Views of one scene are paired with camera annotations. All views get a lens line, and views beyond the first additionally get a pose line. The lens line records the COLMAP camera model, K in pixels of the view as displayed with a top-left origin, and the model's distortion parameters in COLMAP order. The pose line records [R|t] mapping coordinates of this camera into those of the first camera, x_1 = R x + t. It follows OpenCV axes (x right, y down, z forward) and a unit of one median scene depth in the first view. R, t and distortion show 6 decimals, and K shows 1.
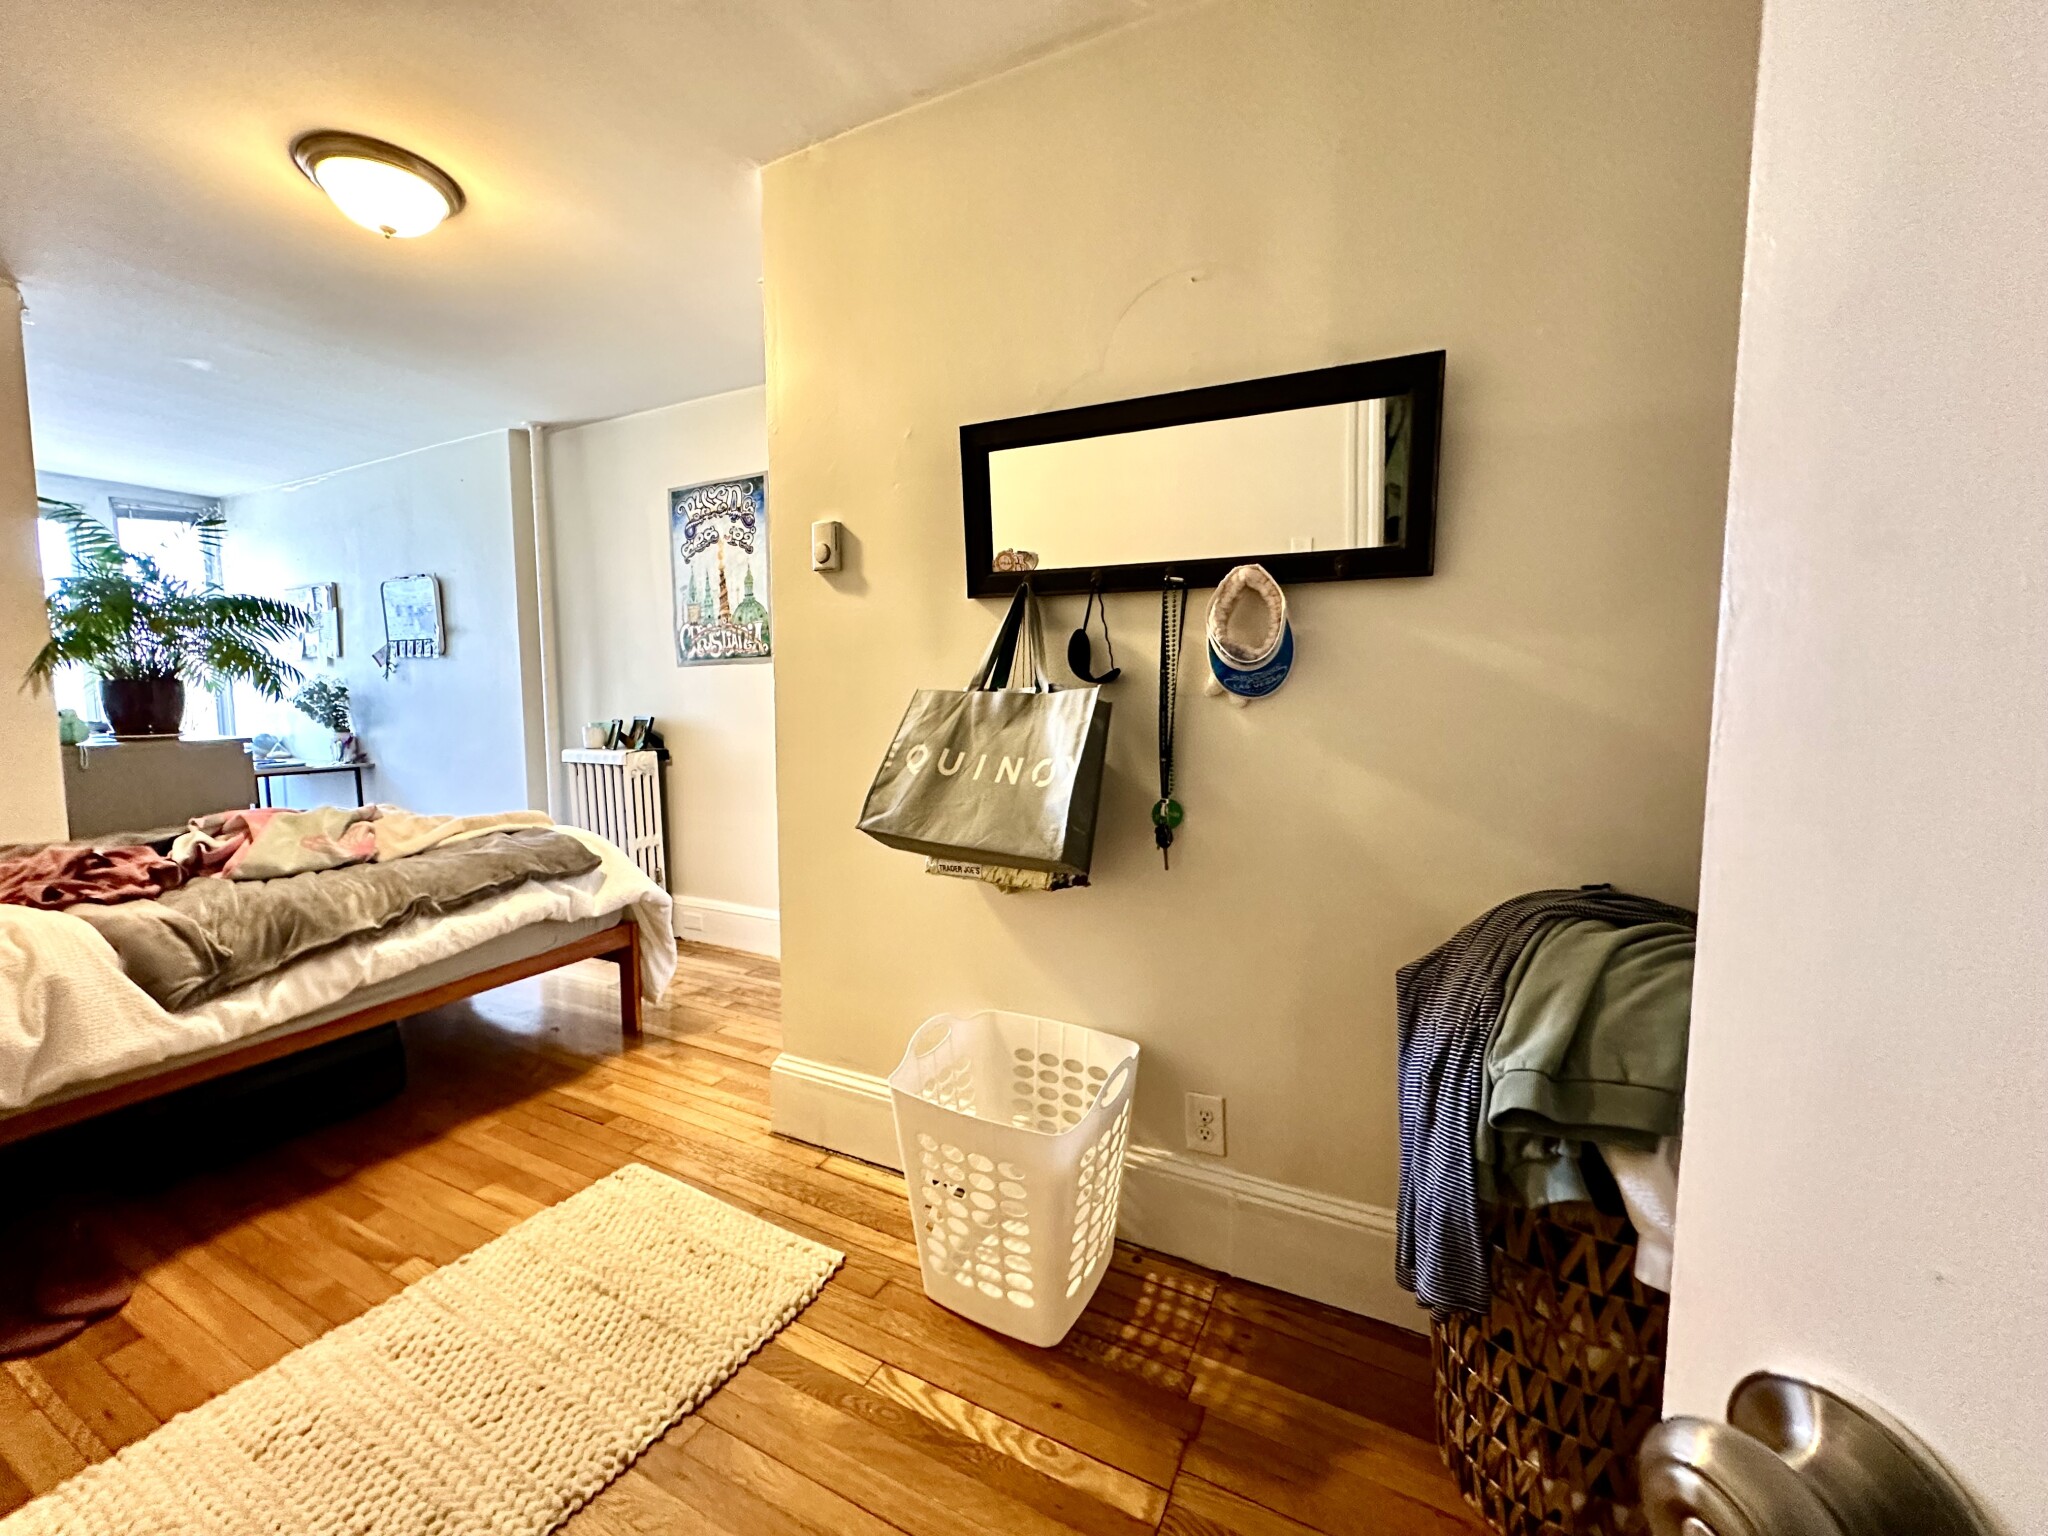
lens RADIAL K [[817.0, 0, 1020.1], [0, 817.0, 766.9], [0, 0, 1]] dist [-0.003232, 0.001320]
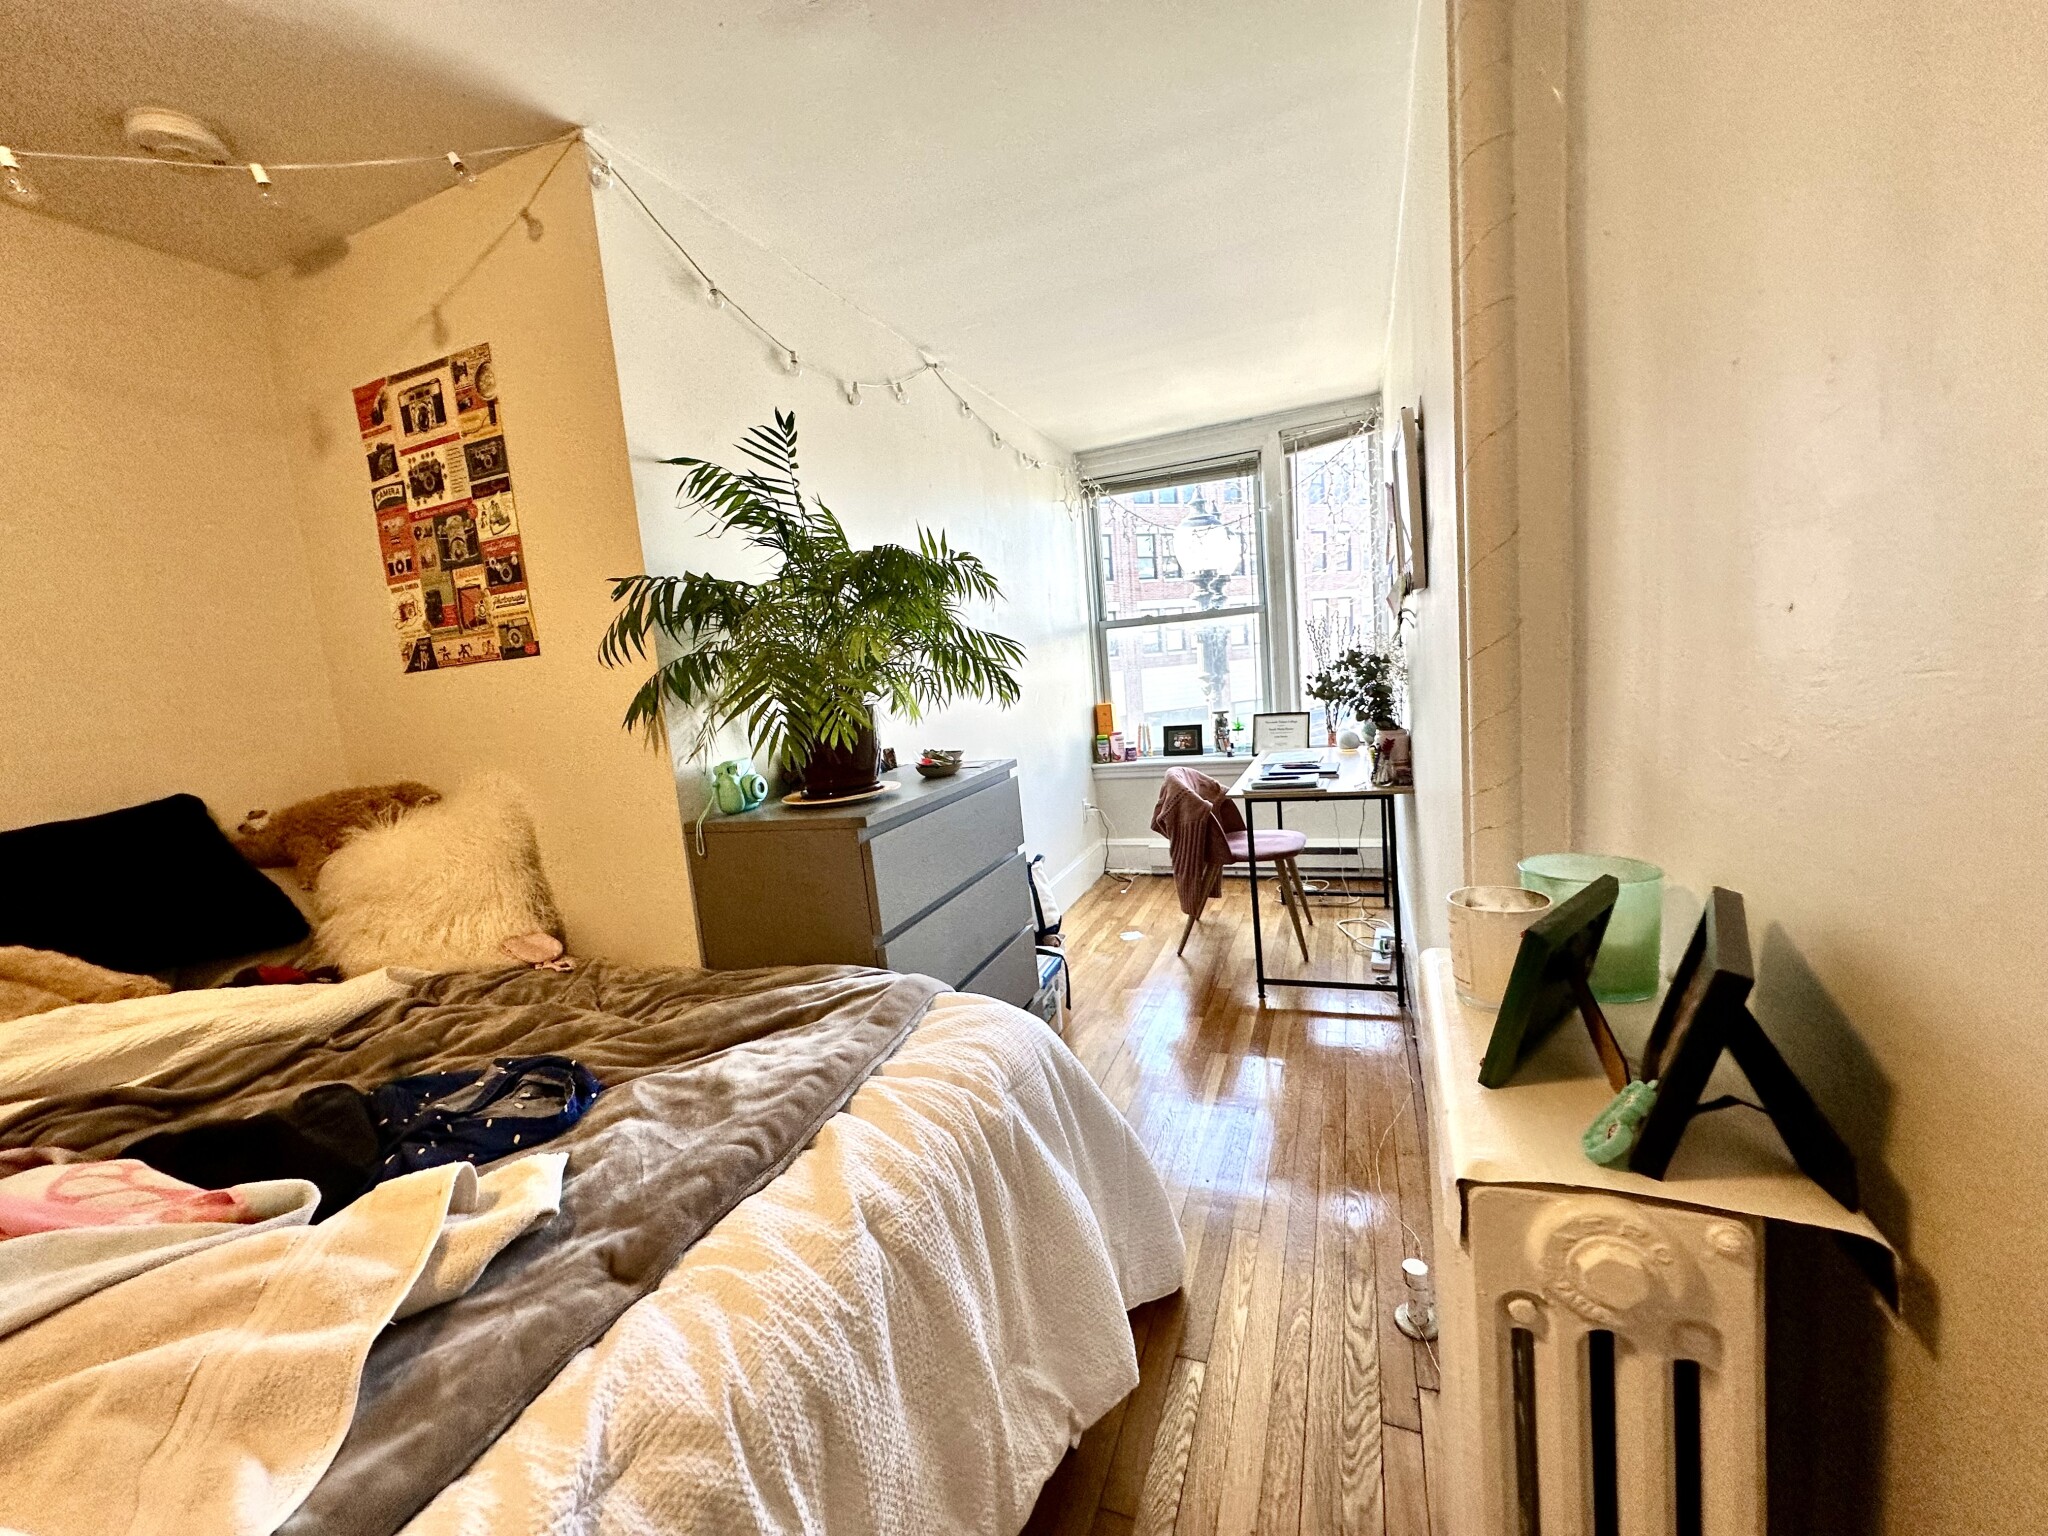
lens RADIAL K [[817.0, 0, 1021.0], [0, 817.0, 766.9], [0, 0, 1]] dist [-0.003232, 0.001320]
pose [[0.084684, 0.115596, -0.989680, -0.712155], [0.001225, 0.993235, 0.116116, -0.231261], [0.996407, -0.011046, 0.083970, 1.861530]]
